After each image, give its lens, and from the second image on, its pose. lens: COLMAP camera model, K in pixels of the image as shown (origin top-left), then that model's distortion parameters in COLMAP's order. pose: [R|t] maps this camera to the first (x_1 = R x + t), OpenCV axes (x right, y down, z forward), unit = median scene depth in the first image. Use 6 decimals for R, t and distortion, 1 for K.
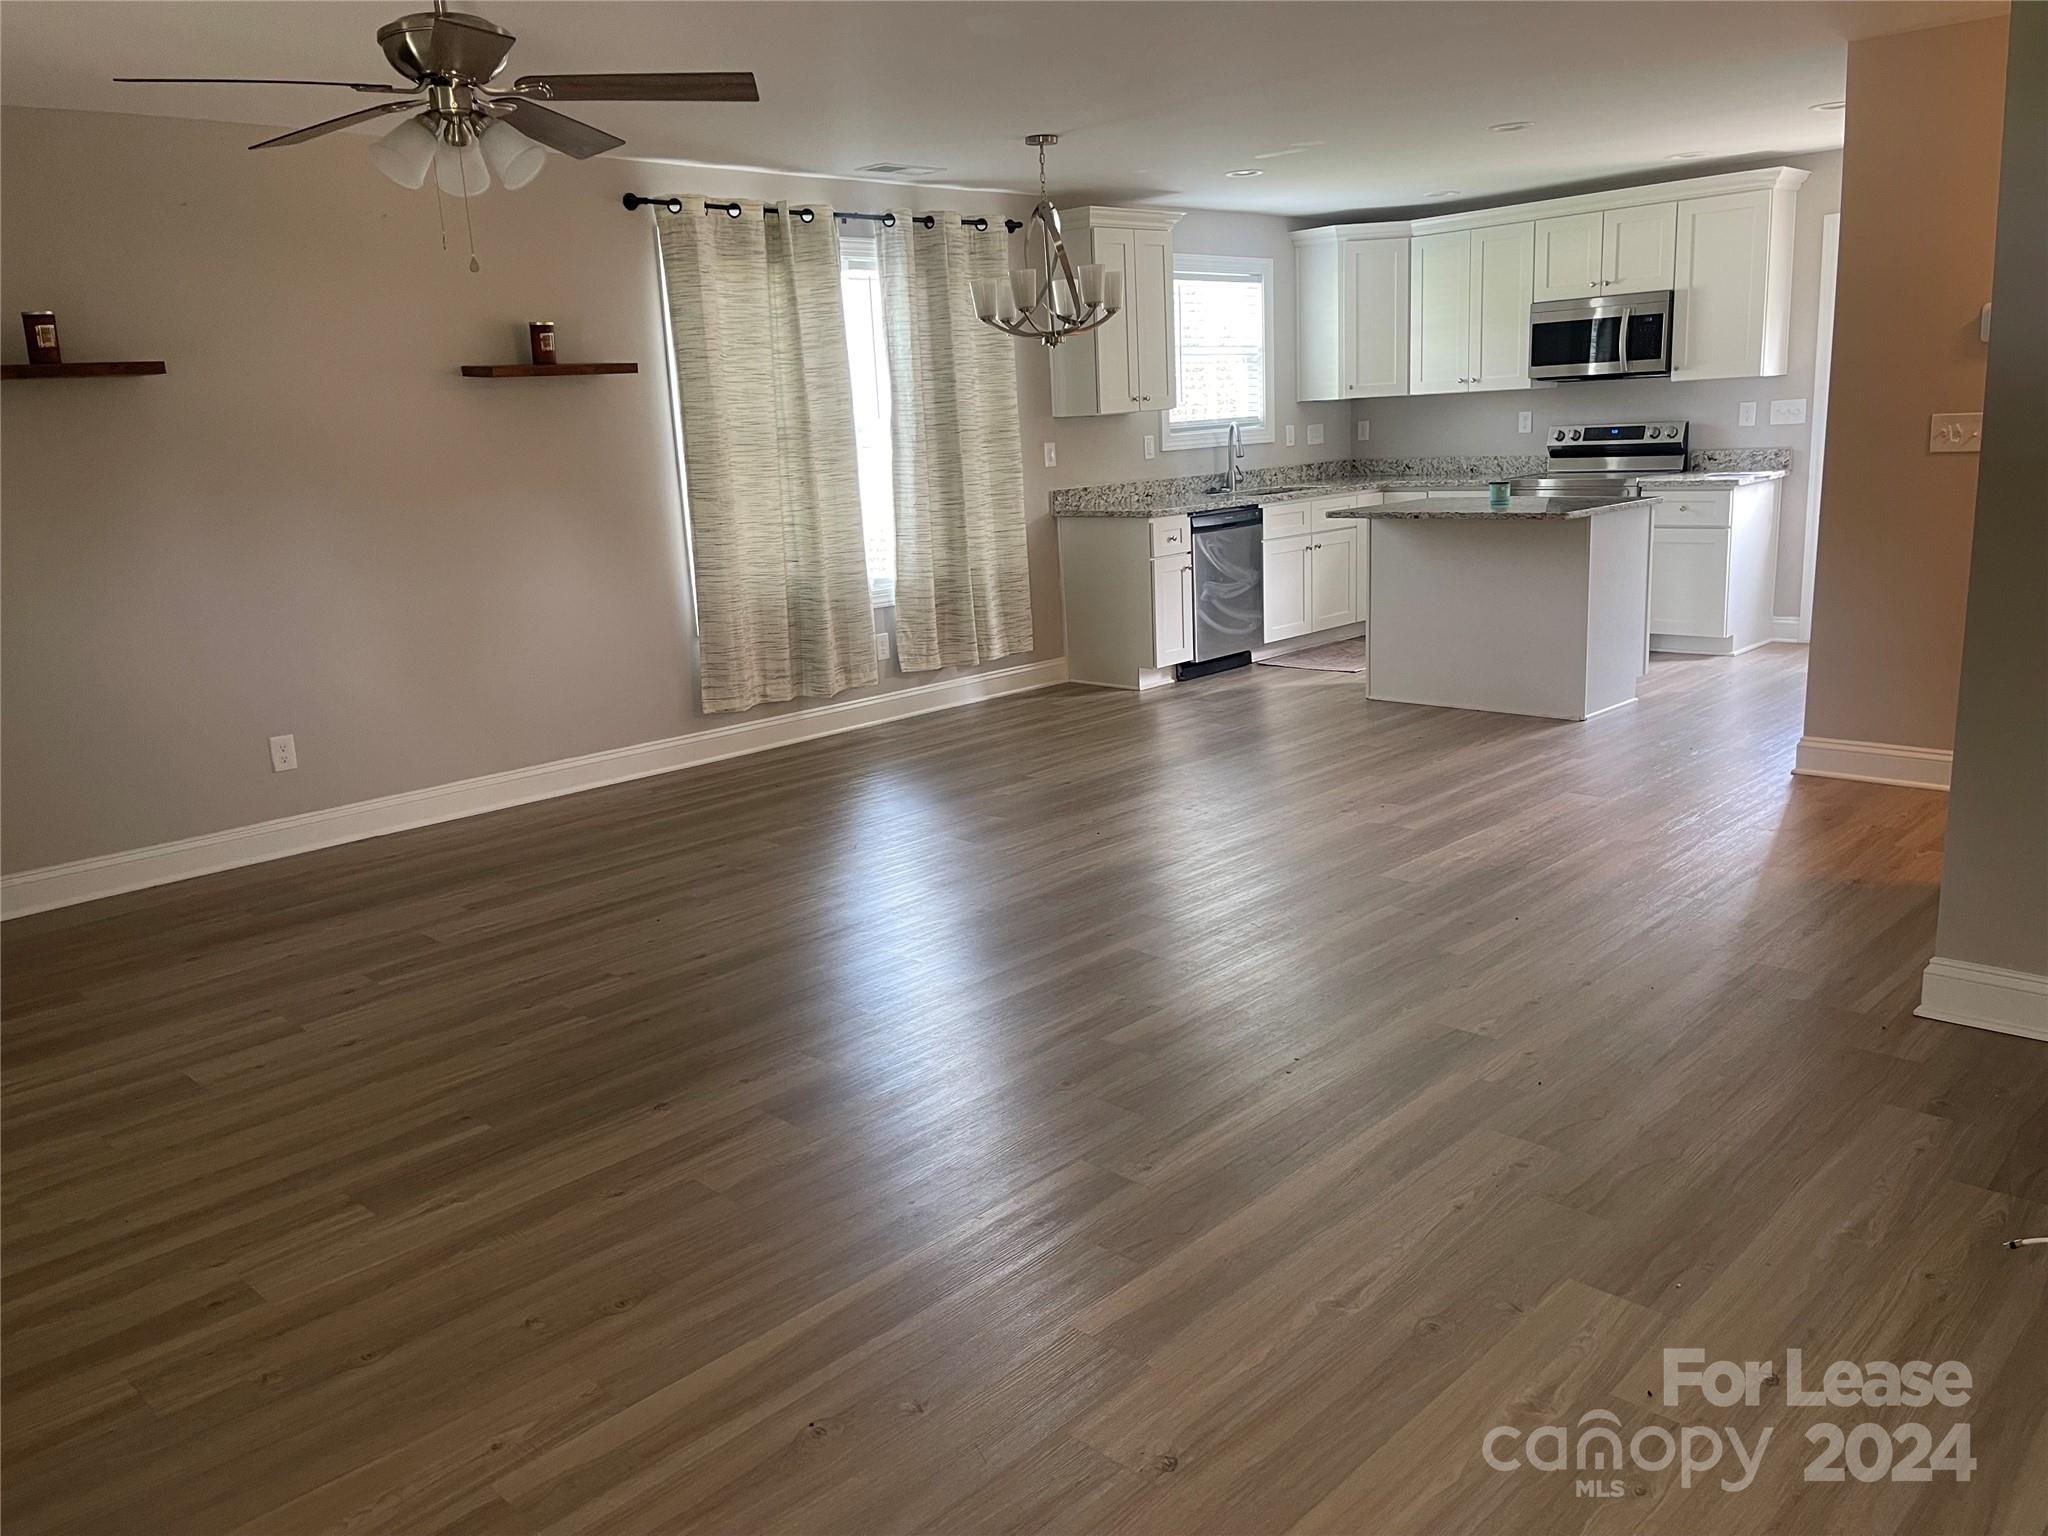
lens RADIAL K [[1552.4, 0, 1011.4], [0, 1552.4, 748.7], [0, 0, 1]] dist [0.073532, -0.094448]
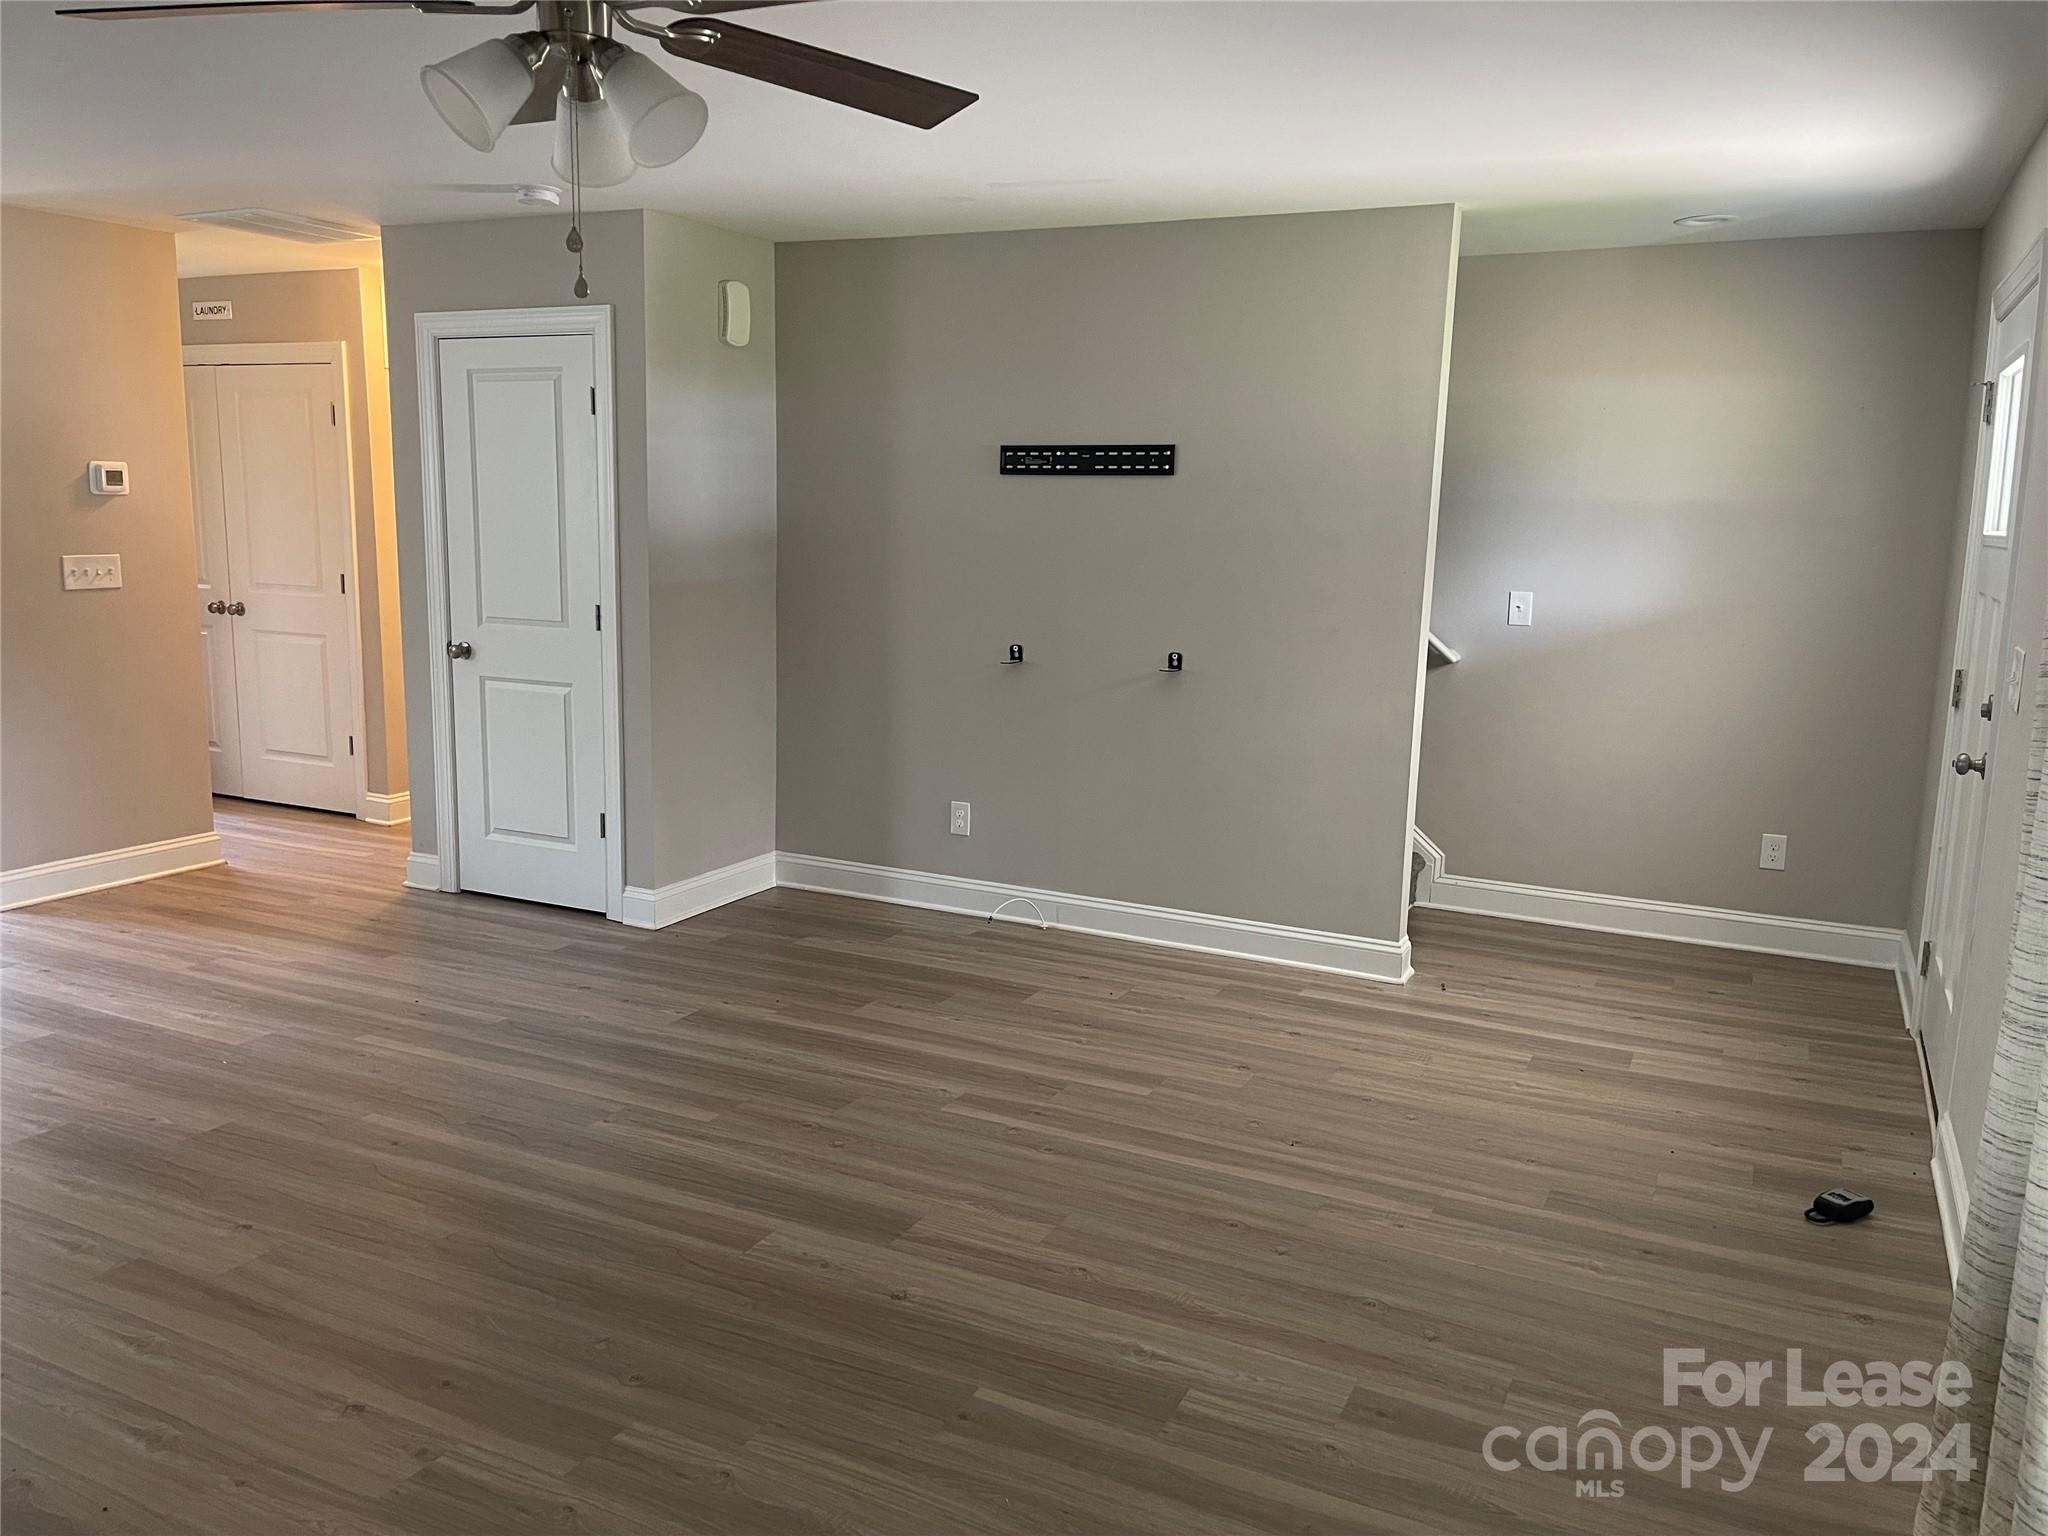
lens RADIAL K [[1552.4, 0, 1031.6], [0, 1552.4, 754.0], [0, 0, 1]] dist [0.073532, -0.094448]
pose [[-0.317631, -0.105579, 0.942318, -0.501622], [0.194536, 0.965386, 0.173737, -0.100592], [-0.928044, 0.238499, -0.286098, 0.525323]]
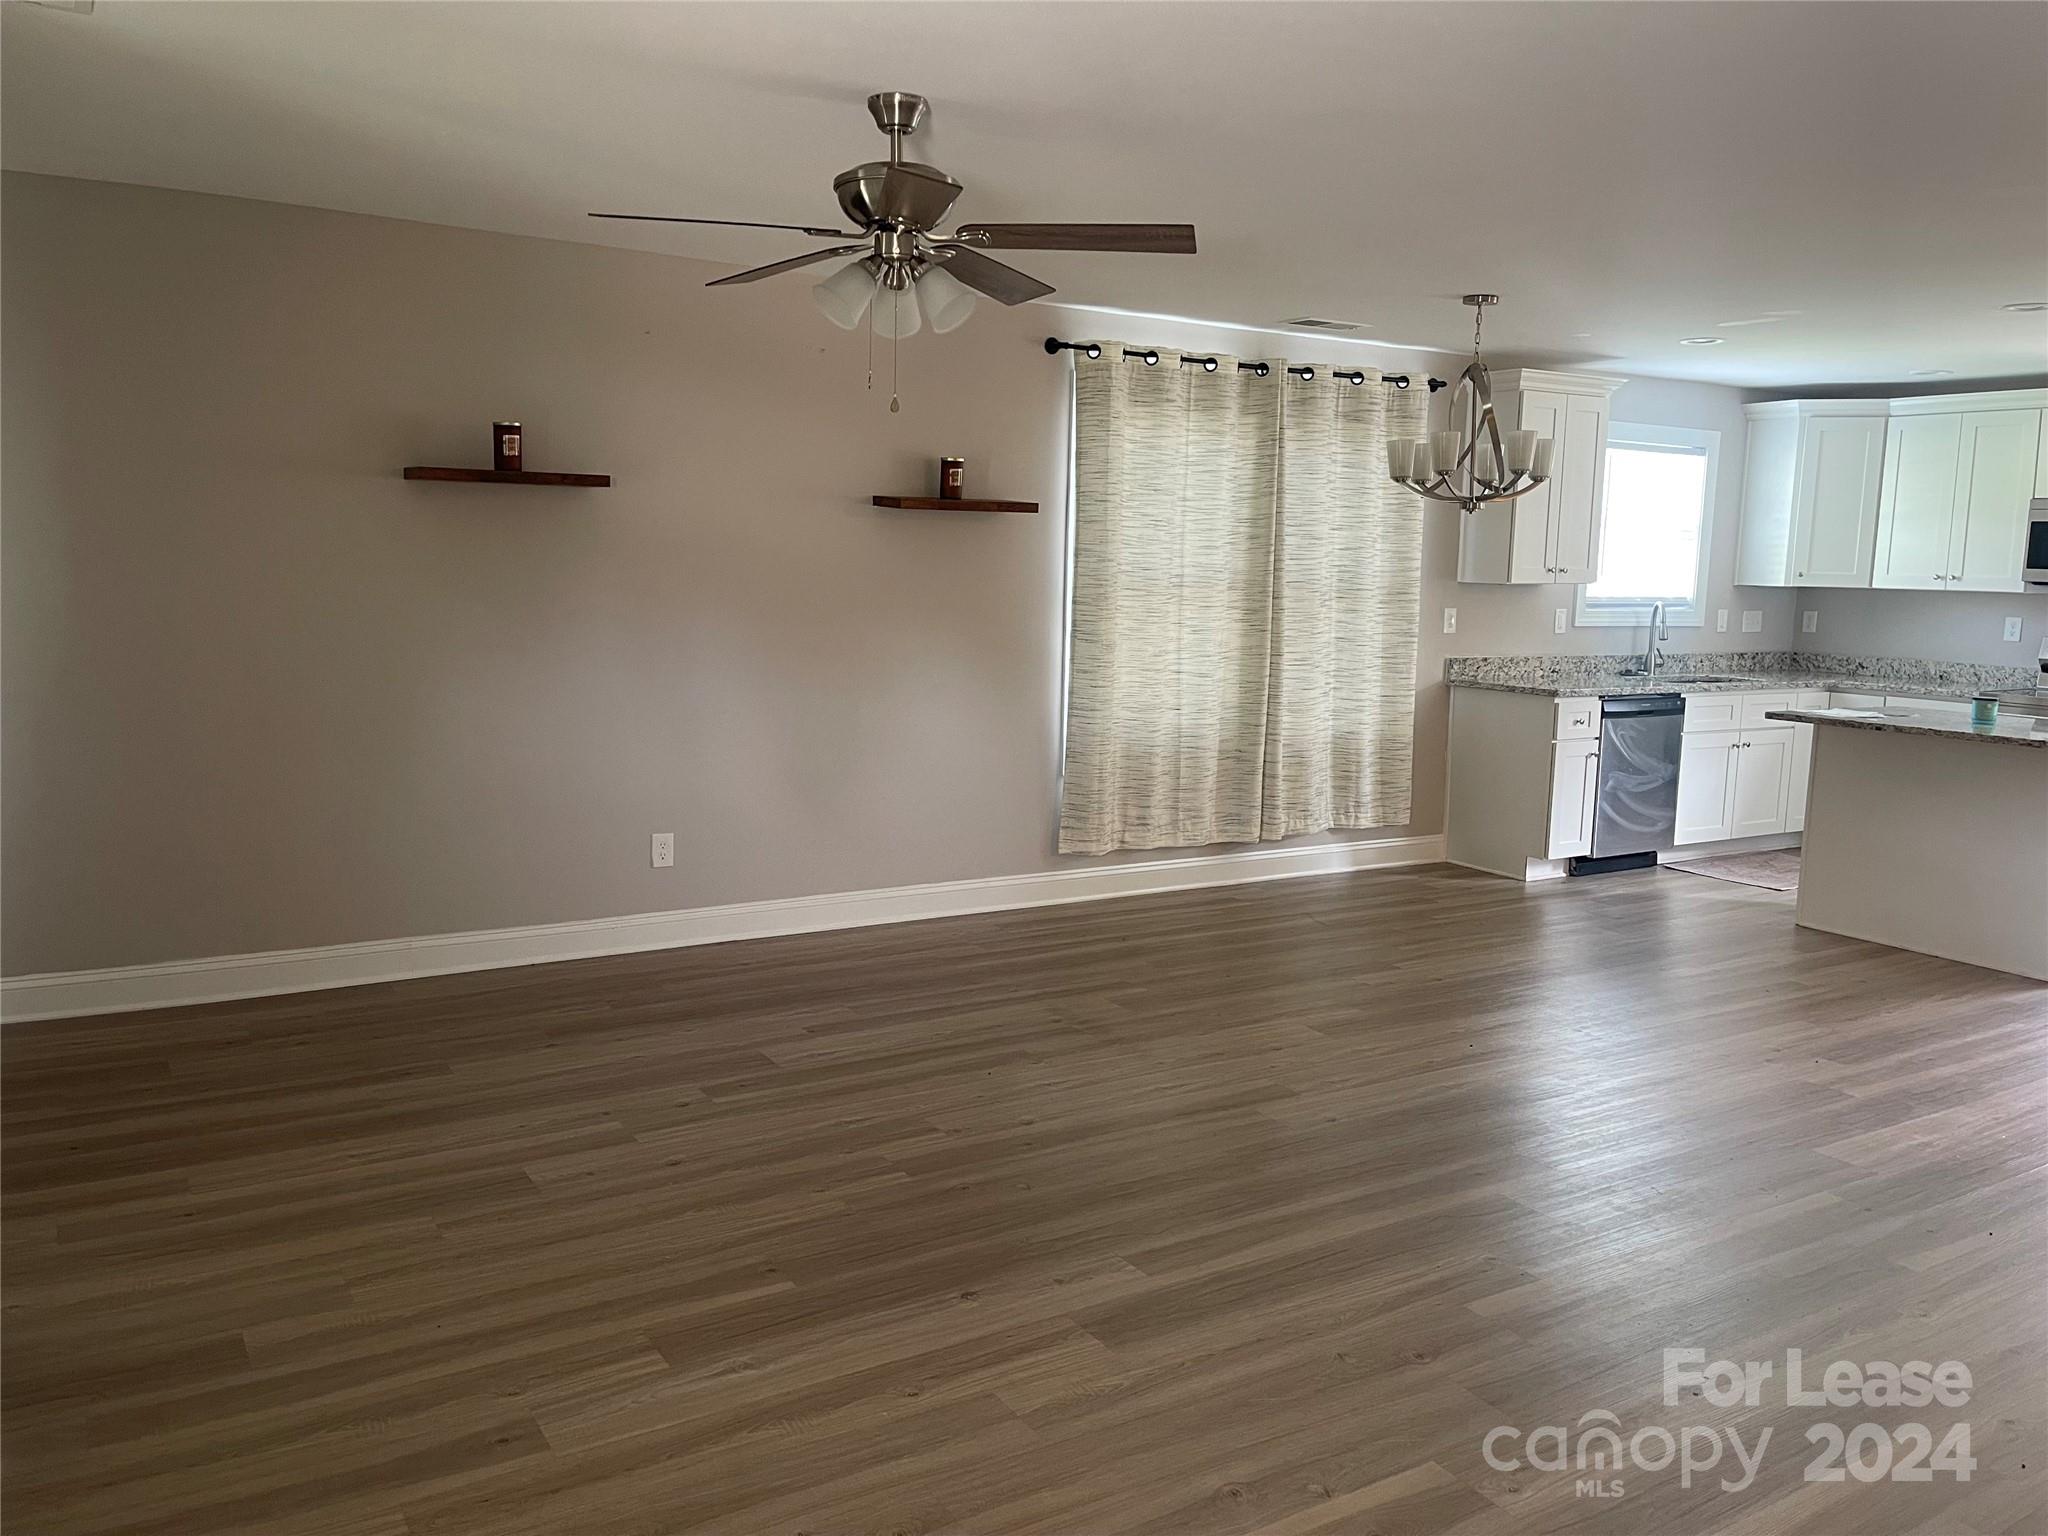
lens RADIAL K [[1552.4, 0, 1014.3], [0, 1552.4, 757.9], [0, 0, 1]] dist [0.073532, -0.094448]
pose [[0.968635, 0.103868, -0.225739, -0.009746], [-0.121402, 0.990460, -0.065195, -0.014567], [0.216813, 0.090555, 0.972004, 0.033843]]
